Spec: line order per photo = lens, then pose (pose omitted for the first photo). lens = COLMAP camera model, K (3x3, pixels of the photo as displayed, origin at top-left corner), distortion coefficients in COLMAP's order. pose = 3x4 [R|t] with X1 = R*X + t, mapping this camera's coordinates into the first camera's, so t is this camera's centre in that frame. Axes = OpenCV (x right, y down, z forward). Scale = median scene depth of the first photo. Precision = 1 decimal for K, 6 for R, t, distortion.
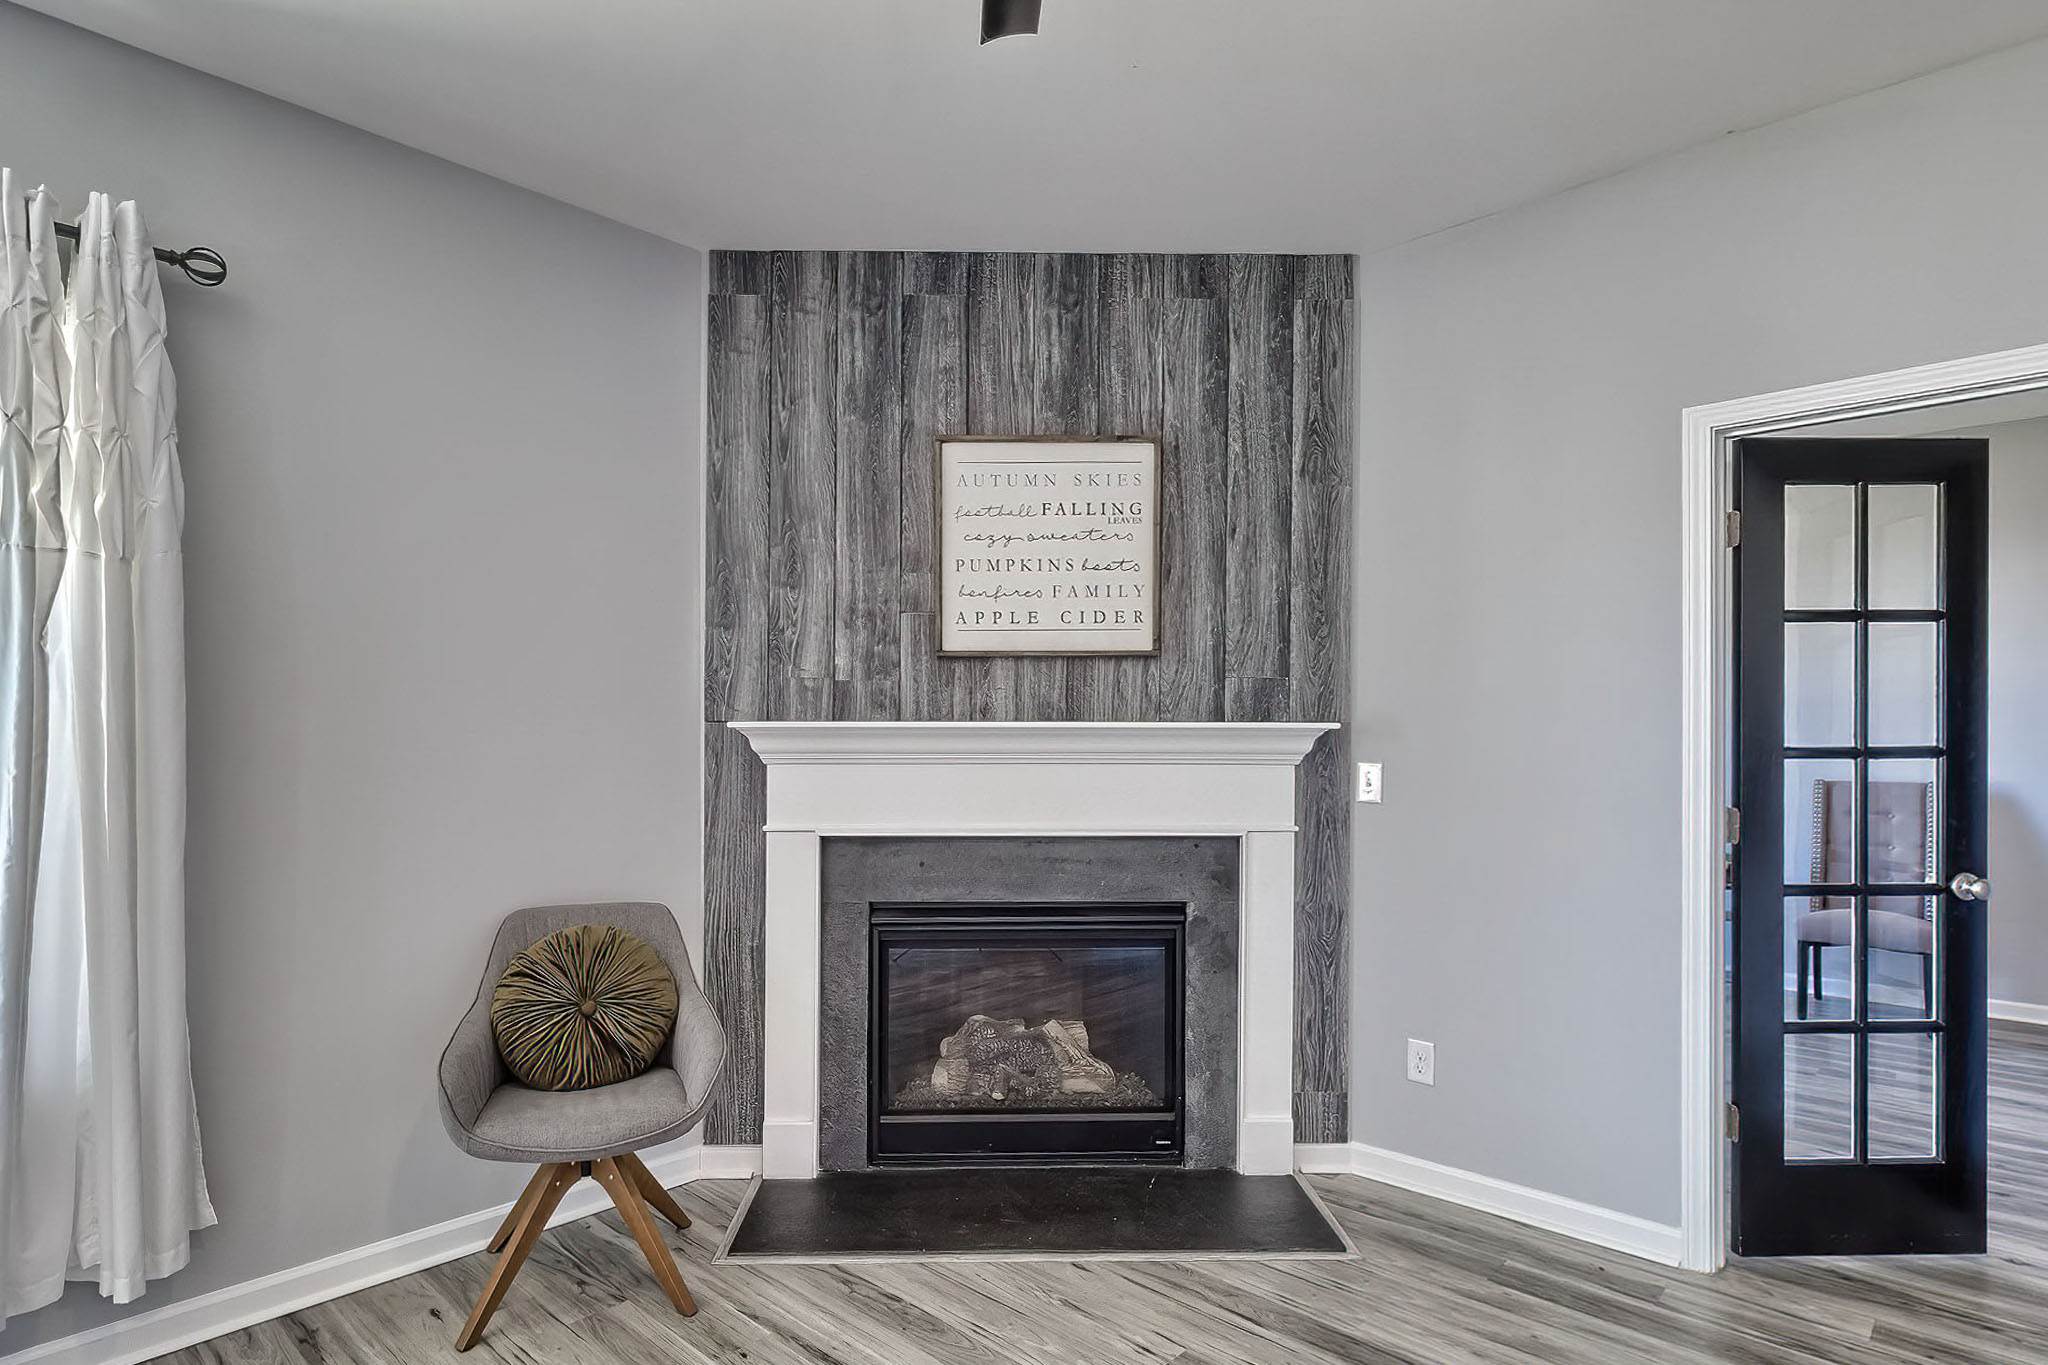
lens RADIAL K [[933.7, 0, 964.8], [0, 933.7, 747.9], [0, 0, 1]] dist [-0.000314, -0.000224]
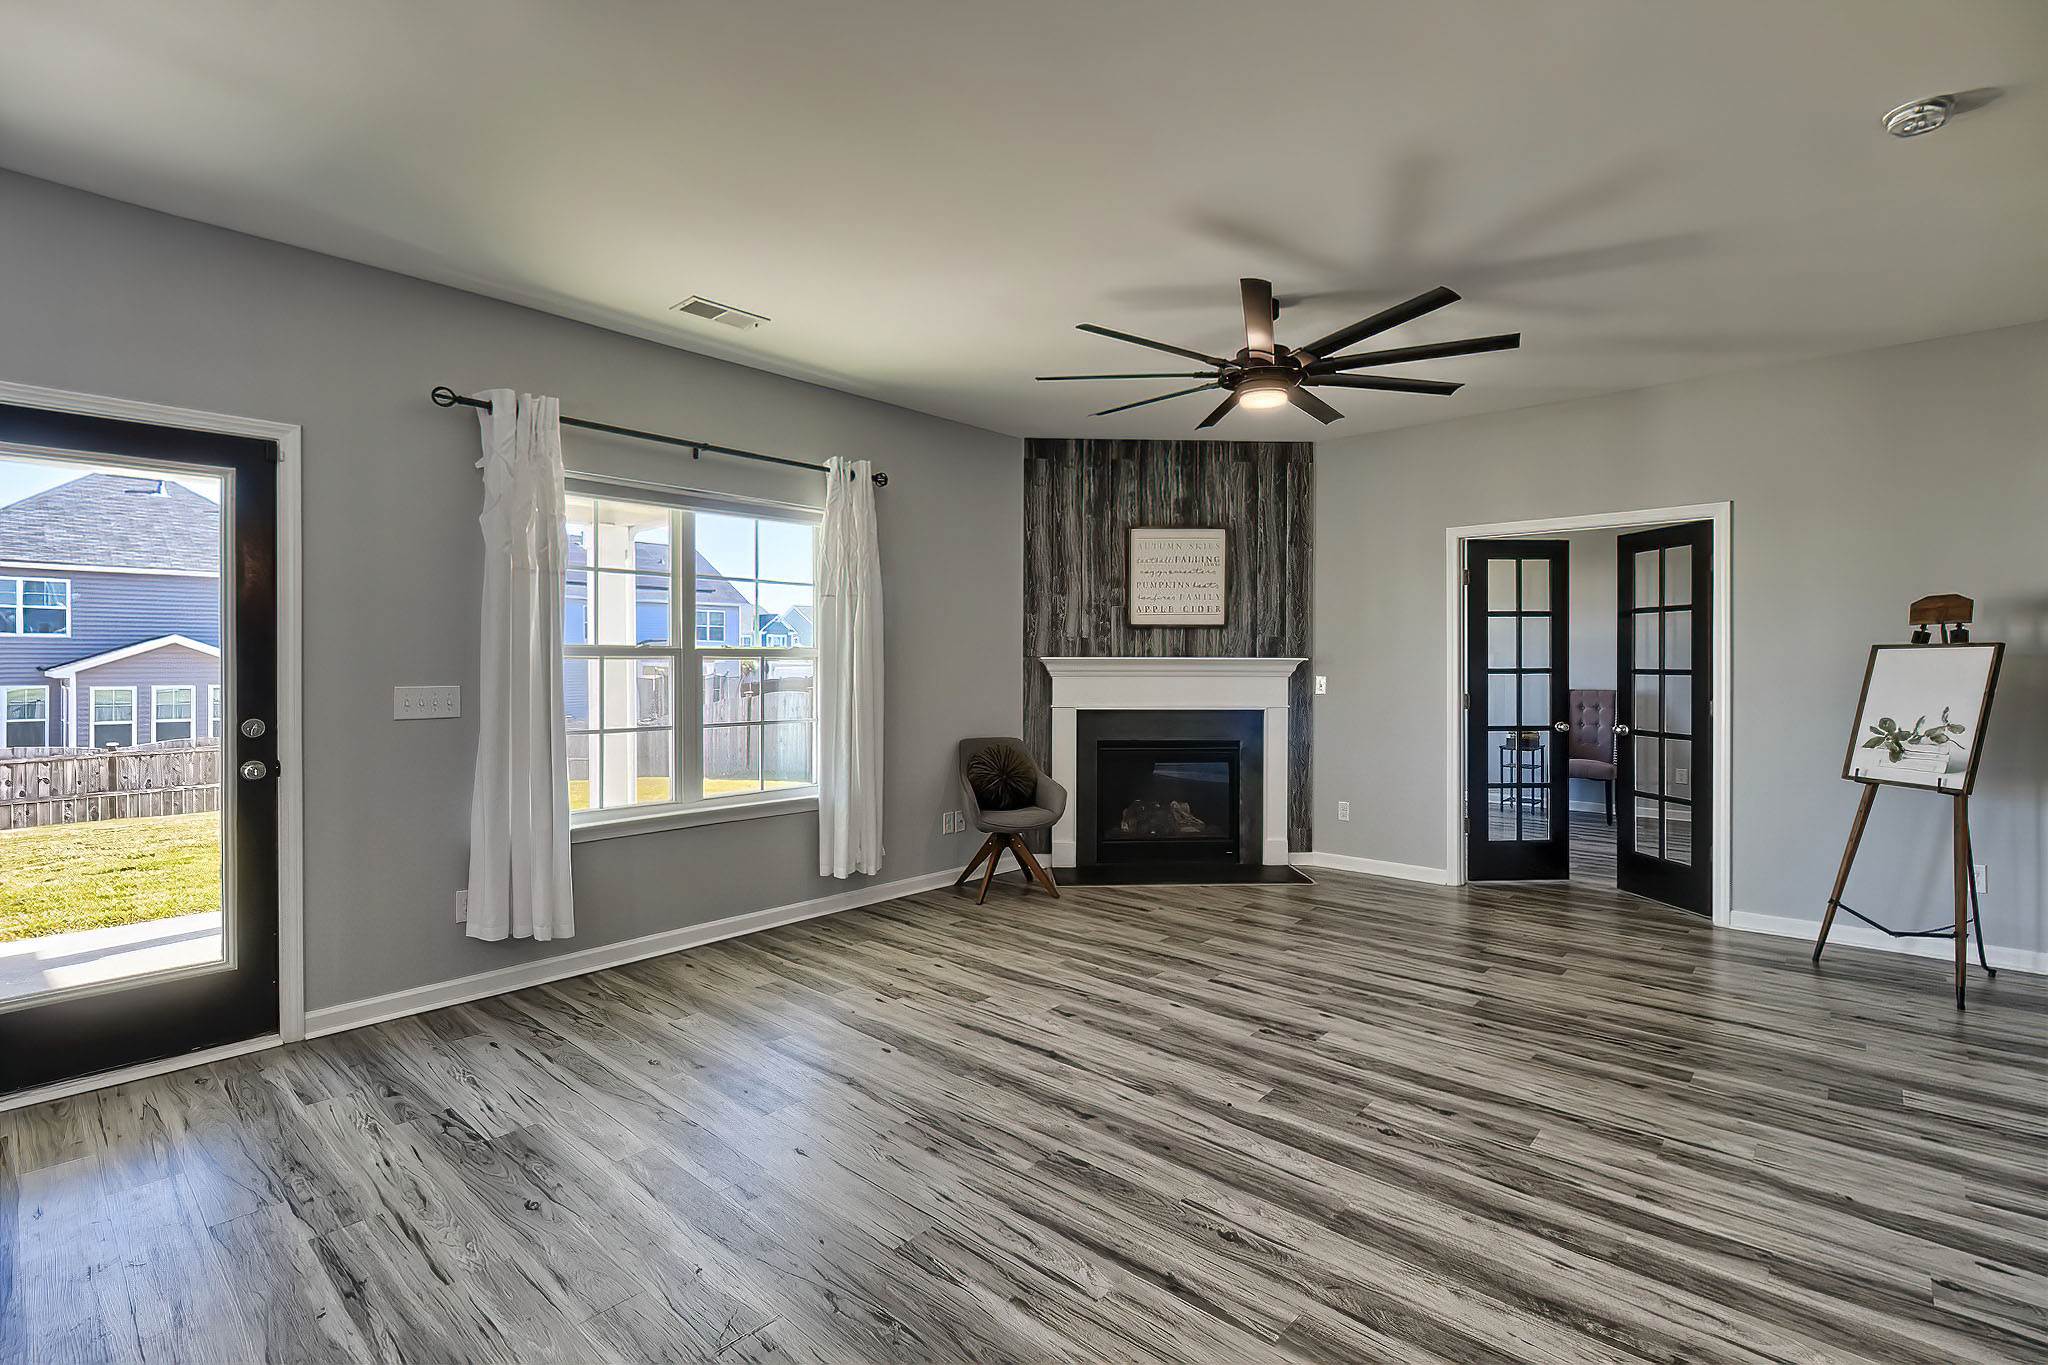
lens RADIAL K [[934.2, 0, 1022.5], [0, 934.2, 666.8], [0, 0, 1]] dist [0.001737, 0.000045]
pose [[0.995021, 0.000964, 0.099659, -0.486314], [0.000074, 0.999946, -0.010410, 0.016858], [-0.099664, 0.010365, 0.994967, -1.121781]]
